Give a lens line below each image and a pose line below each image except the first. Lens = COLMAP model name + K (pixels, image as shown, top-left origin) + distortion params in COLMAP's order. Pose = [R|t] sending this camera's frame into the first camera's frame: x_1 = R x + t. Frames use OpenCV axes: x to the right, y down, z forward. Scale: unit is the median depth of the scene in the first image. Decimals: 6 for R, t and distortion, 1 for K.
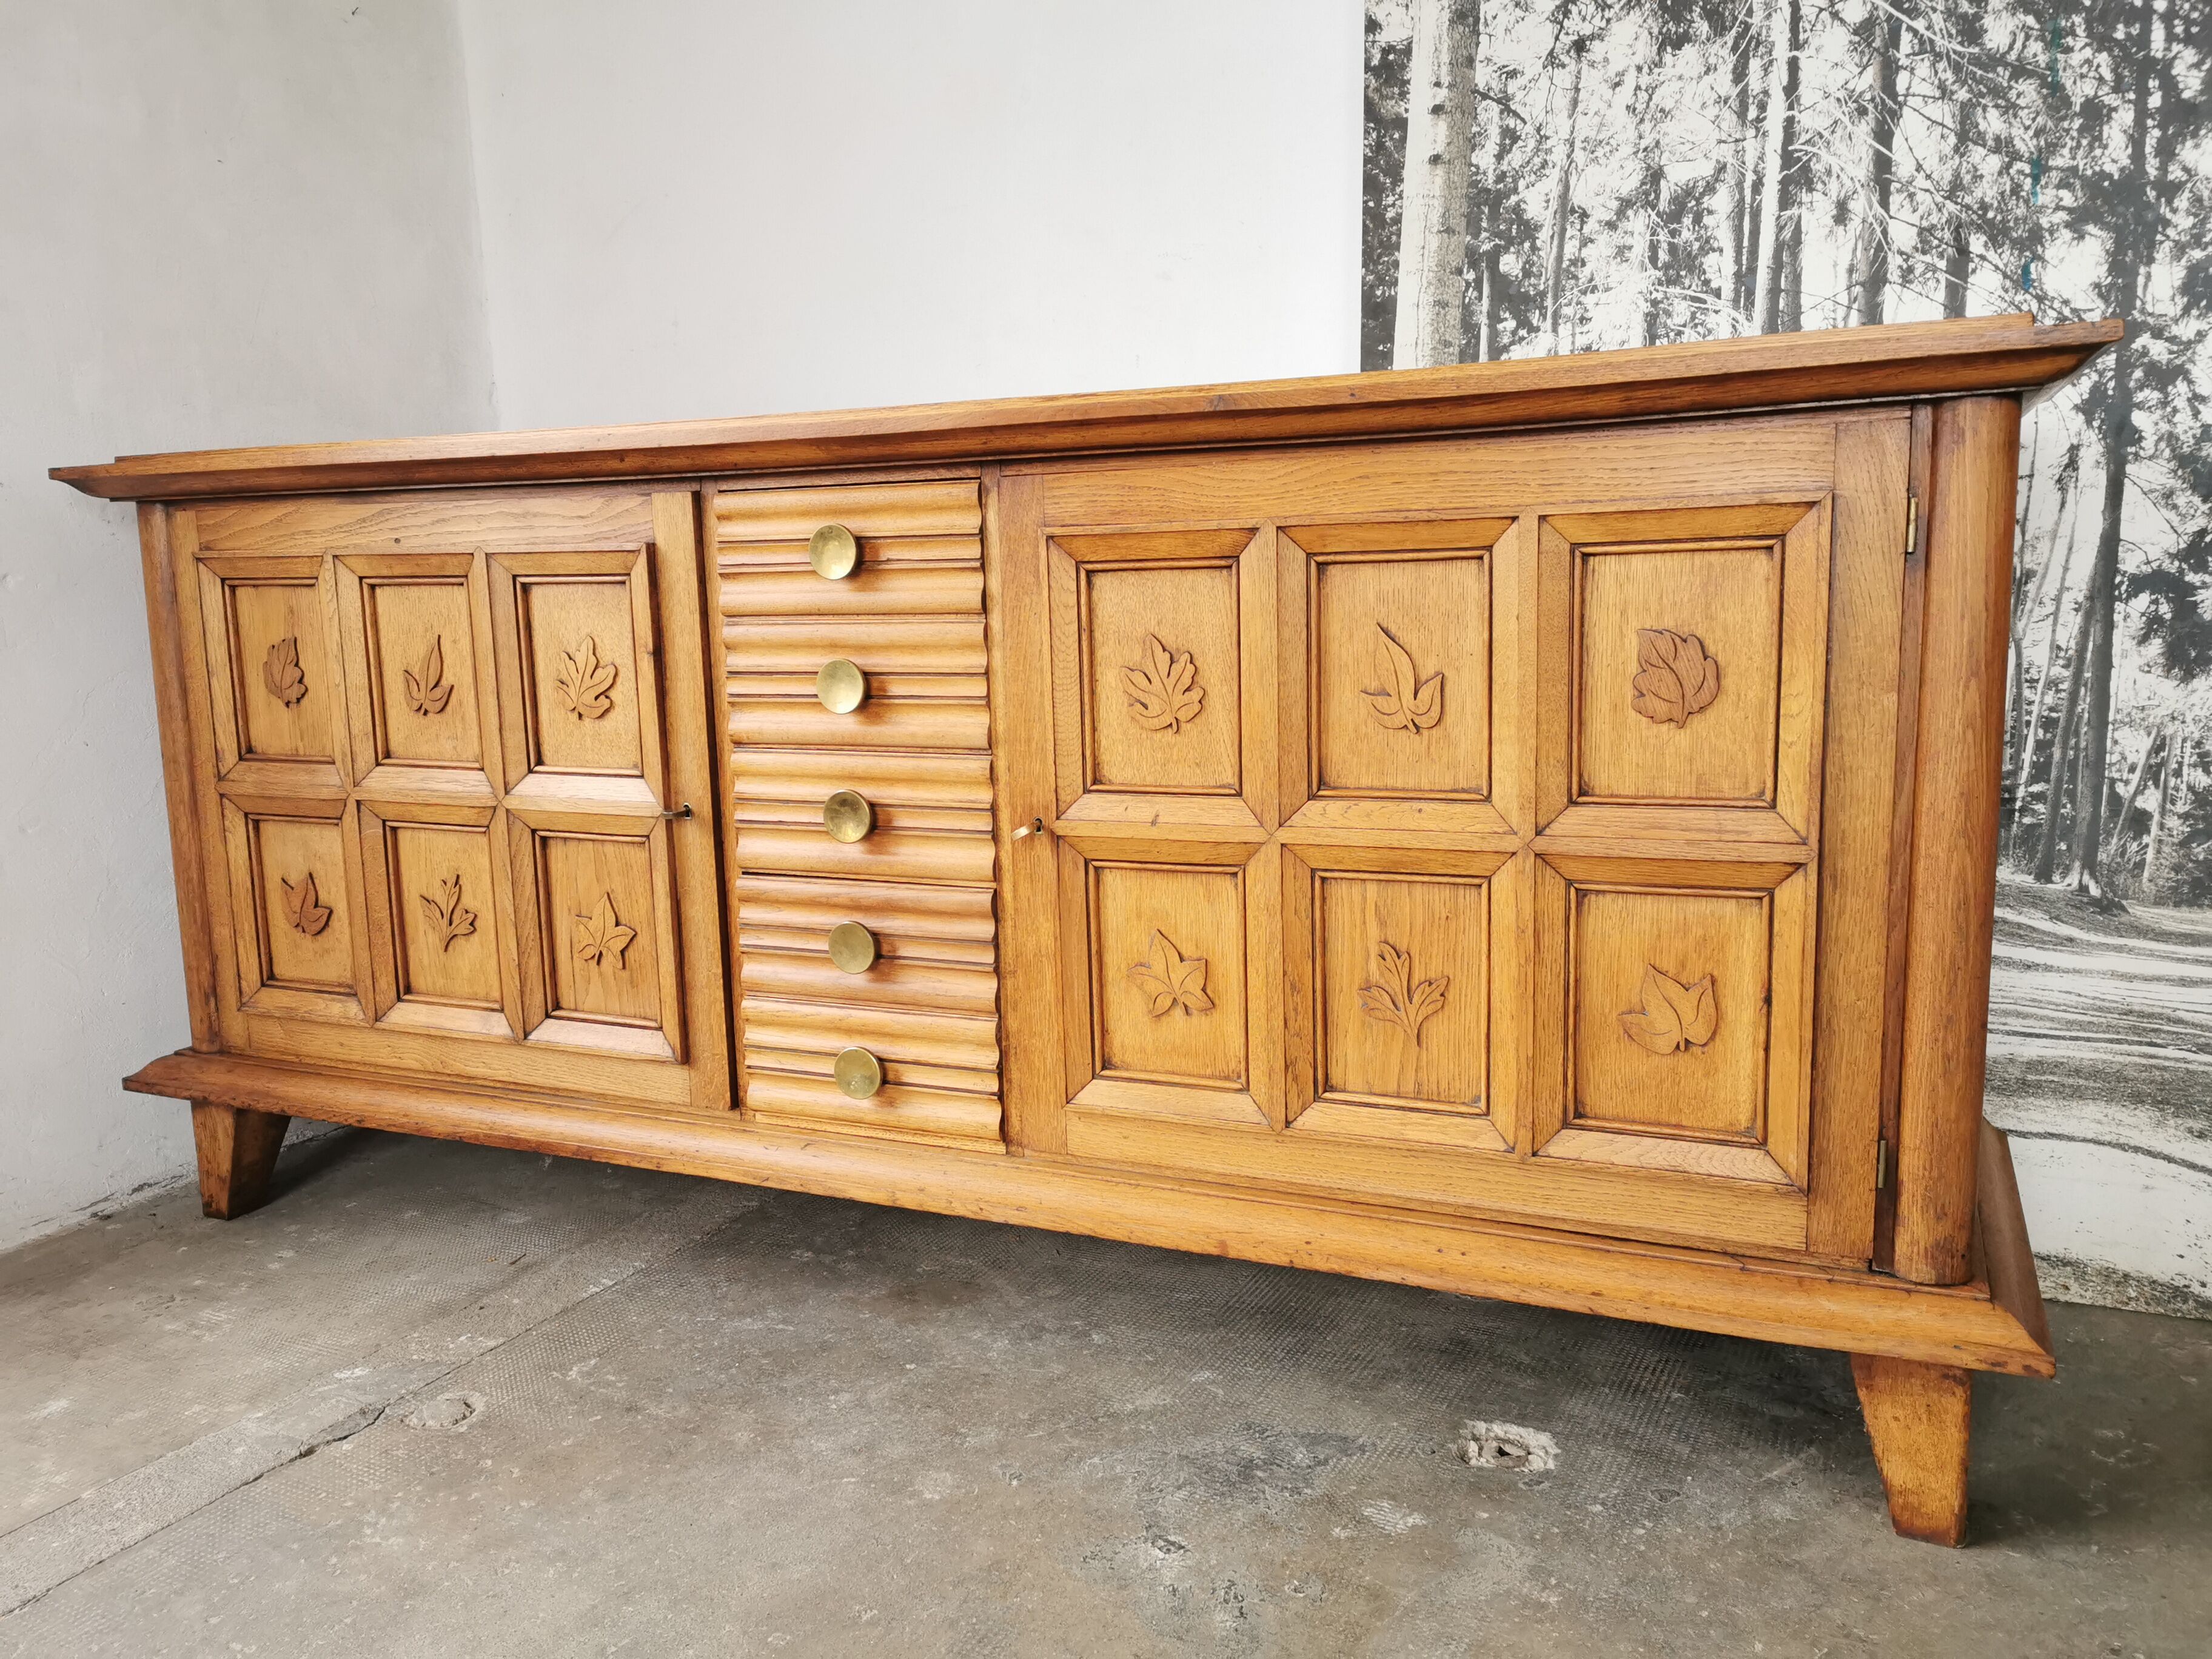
lens RADIAL K [[1693.5, 0, 1101.4], [0, 1693.5, 832.1], [0, 0, 1]] dist [0.048509, -0.057904]
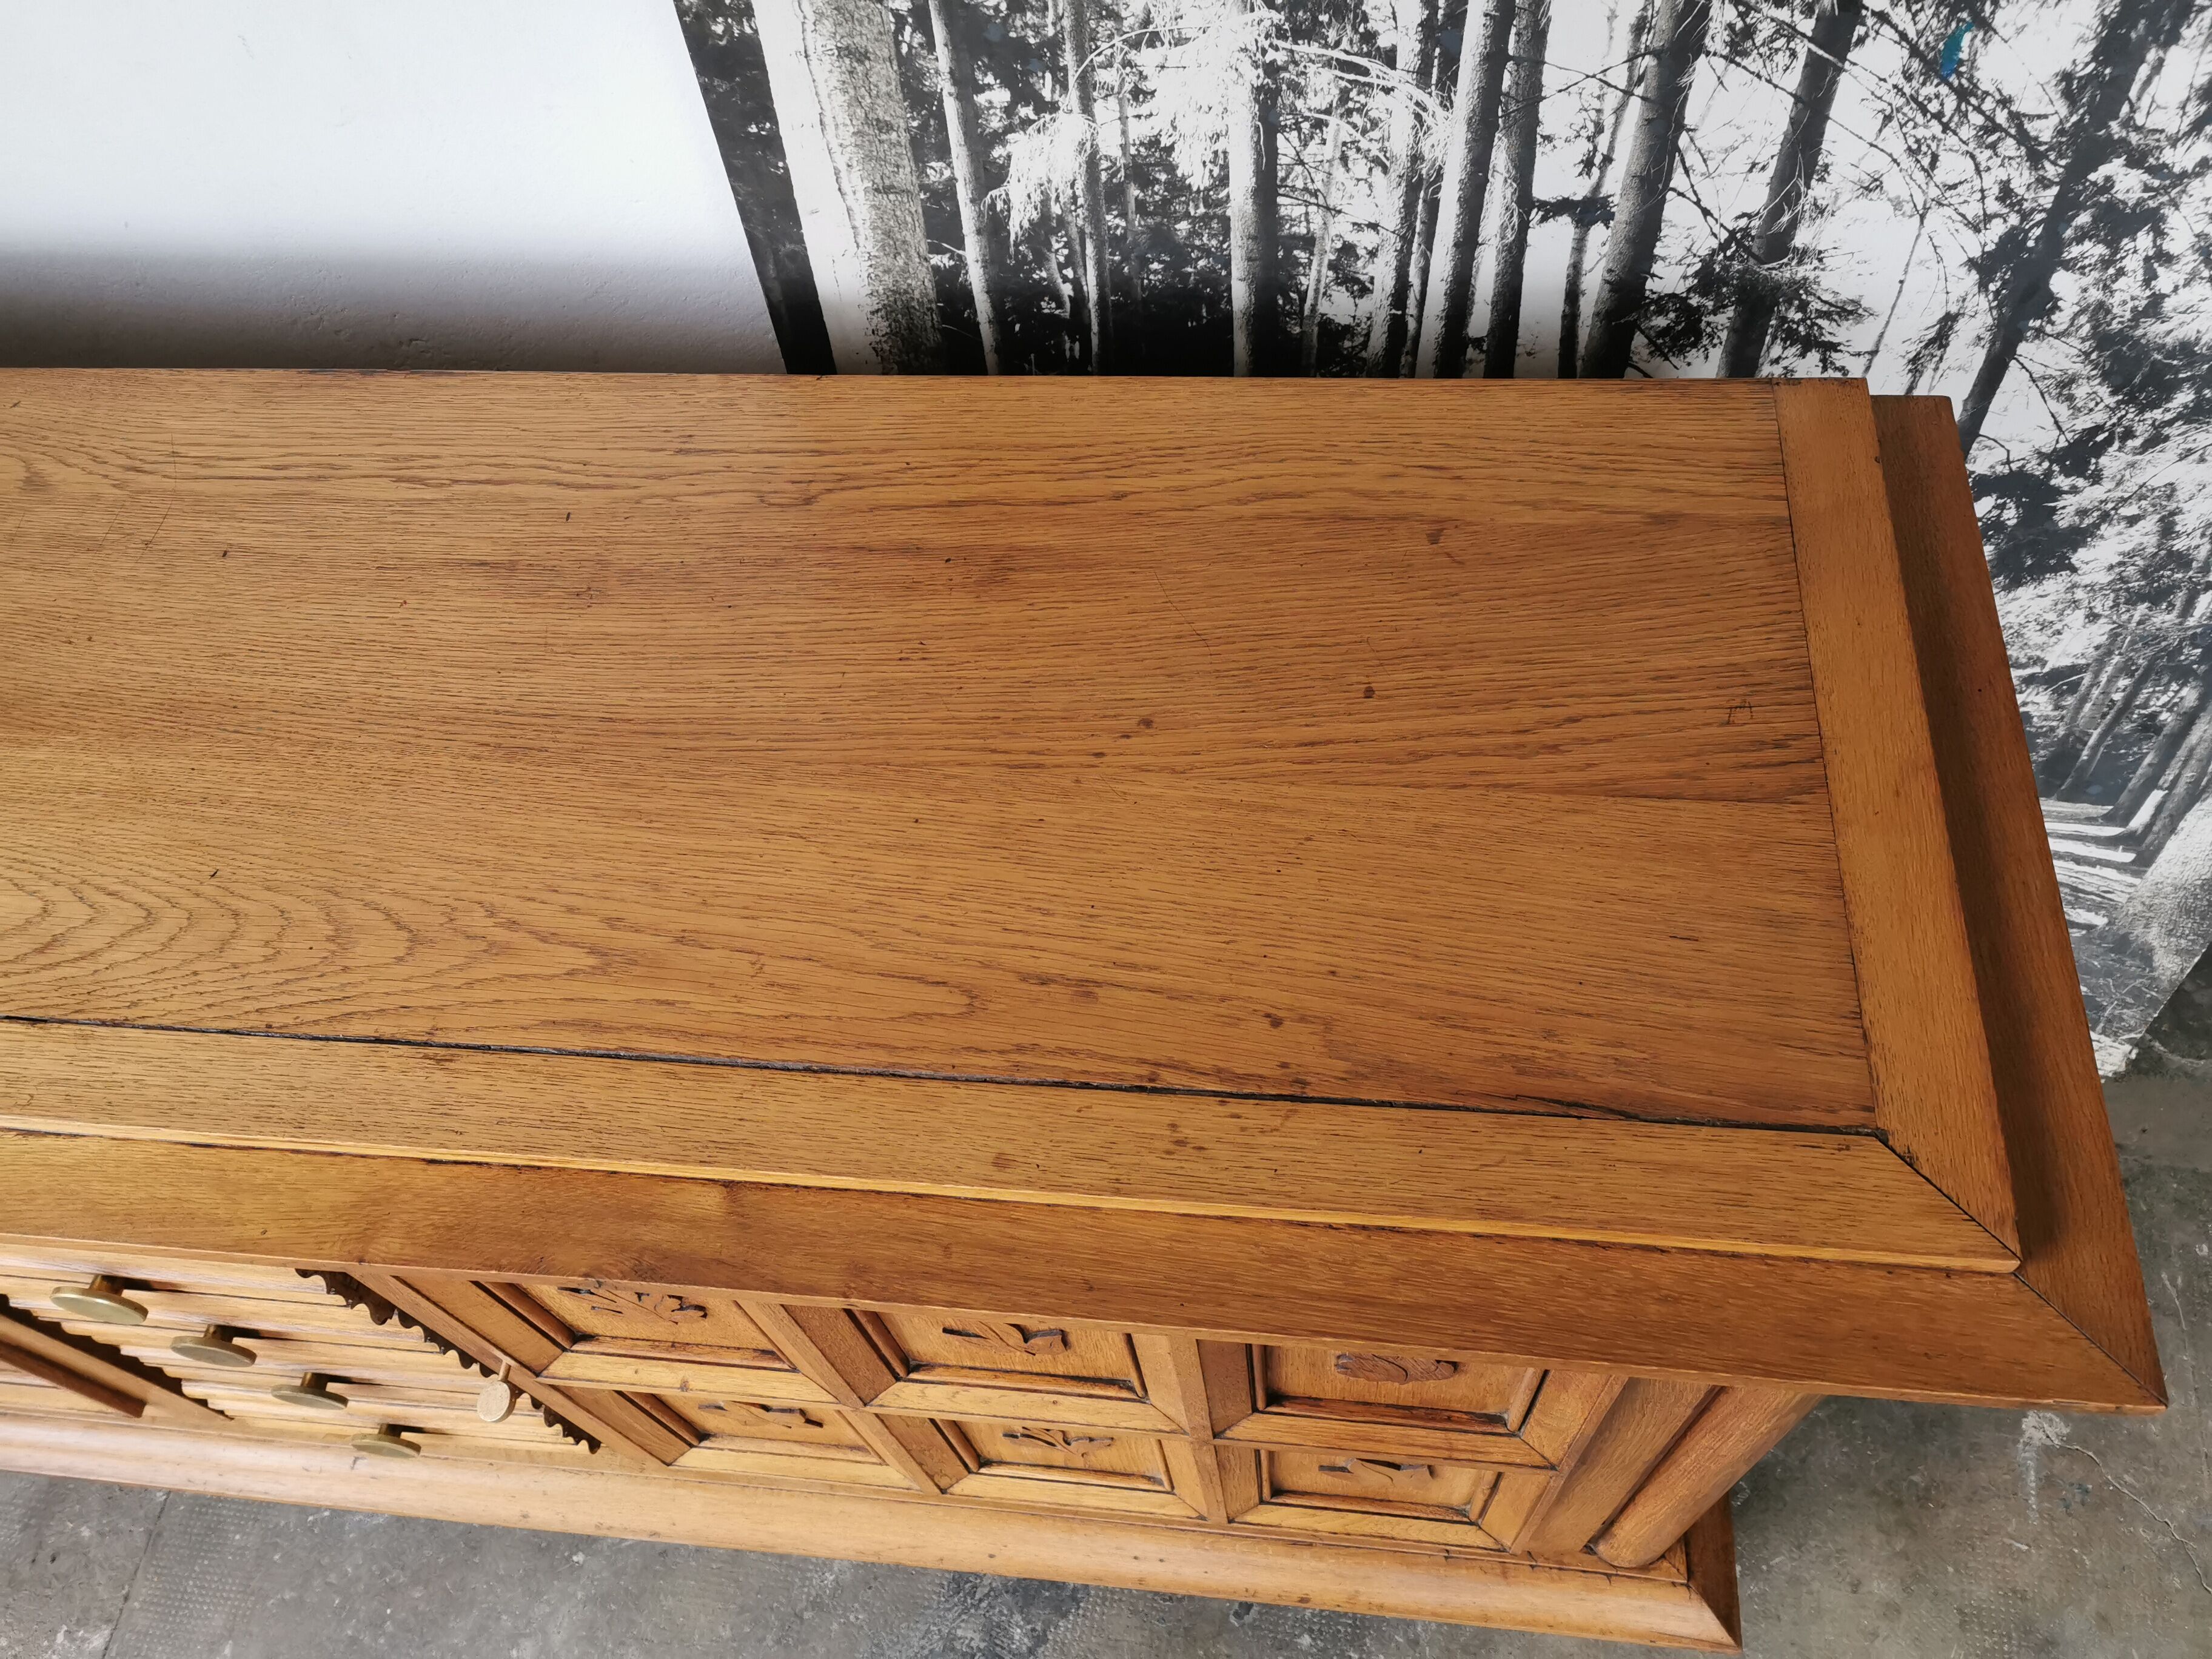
lens RADIAL K [[1713.0, 0, 1120.5], [0, 1713.0, 822.2], [0, 0, 1]] dist [0.034575, -0.037338]
pose [[0.947023, -0.297718, 0.120468, 0.163169], [0.110251, 0.653661, 0.748714, -0.584246], [-0.301650, -0.695767, 0.651855, 0.557834]]
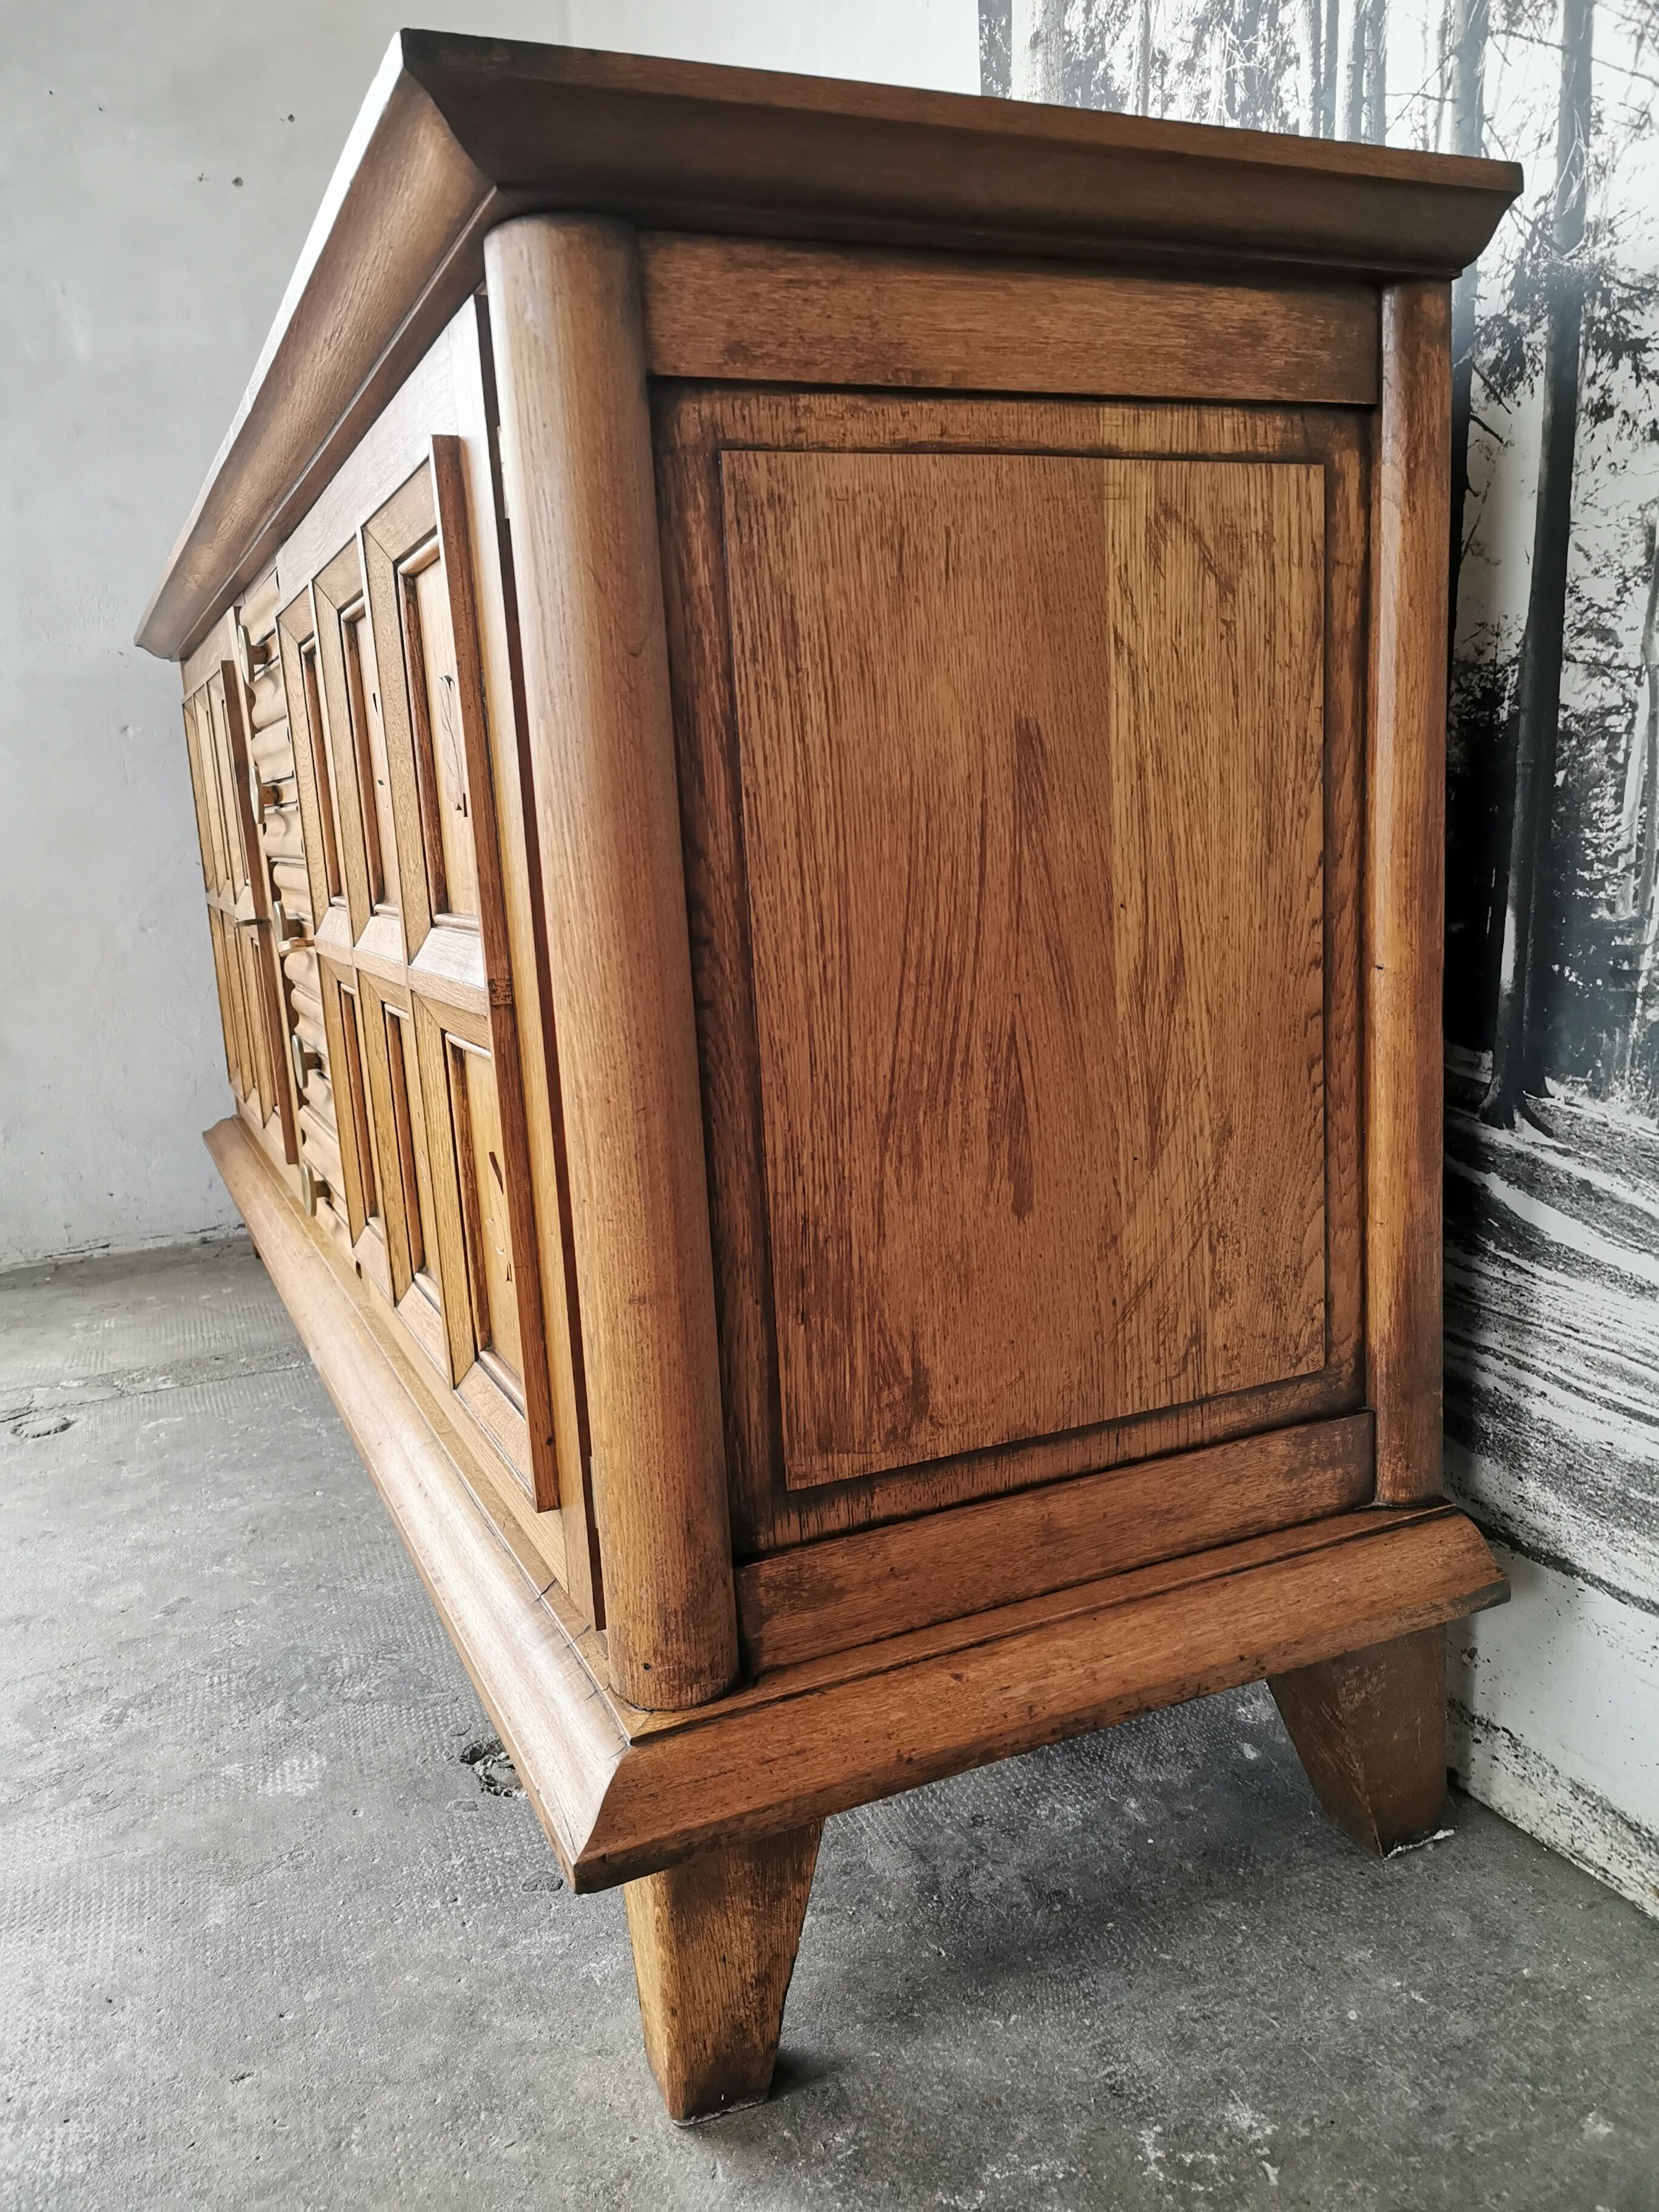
lens RADIAL K [[1745.3, 0, 797.0], [0, 1745.3, 1090.8], [0, 0, 1]] dist [-0.000811, -0.002028]
pose [[0.739247, 0.093390, -0.666927, 0.711153], [-0.057355, 0.995470, 0.075822, -0.008905], [0.670987, -0.017799, 0.741255, 0.425338]]
